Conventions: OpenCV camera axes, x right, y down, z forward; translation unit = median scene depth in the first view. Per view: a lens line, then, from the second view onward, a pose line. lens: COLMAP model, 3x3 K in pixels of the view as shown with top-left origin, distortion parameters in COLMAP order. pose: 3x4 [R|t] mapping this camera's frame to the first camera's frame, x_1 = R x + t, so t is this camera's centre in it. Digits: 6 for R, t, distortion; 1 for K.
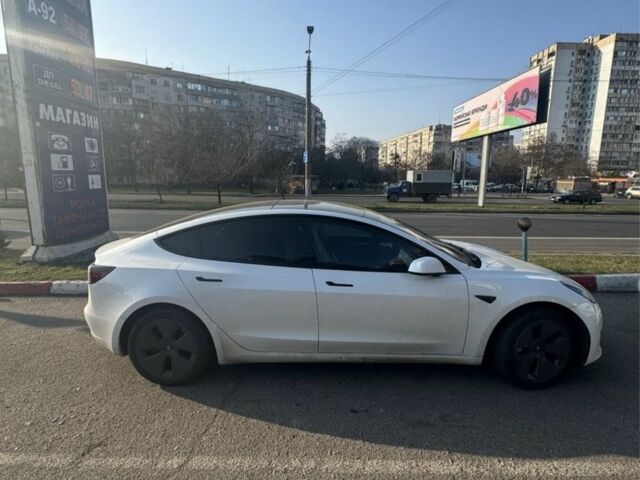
lens RADIAL K [[339.3, 0, 320.0], [0, 339.3, 240.0], [0, 0, 1]] dist [-0.000977, 0.000635]
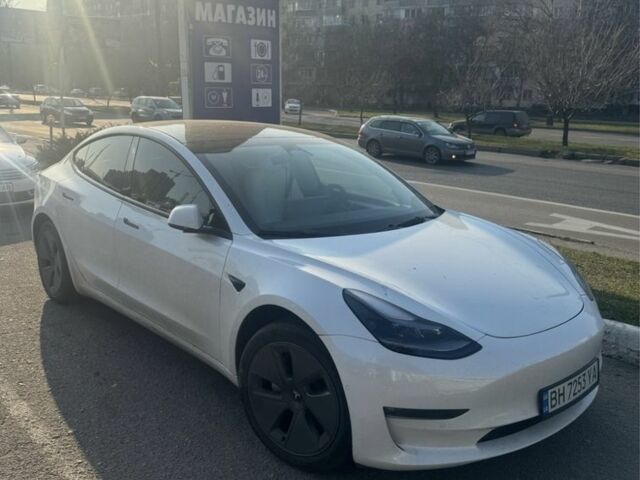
lens RADIAL K [[651.5, 0, 320.0], [0, 651.5, 240.0], [0, 0, 1]] dist [0.147634, 0.006045]
pose [[0.649572, 0.176405, -0.739552, 0.665900], [-0.153350, 0.983118, 0.099810, -0.024929], [0.744674, 0.048577, 0.665658, 0.129624]]
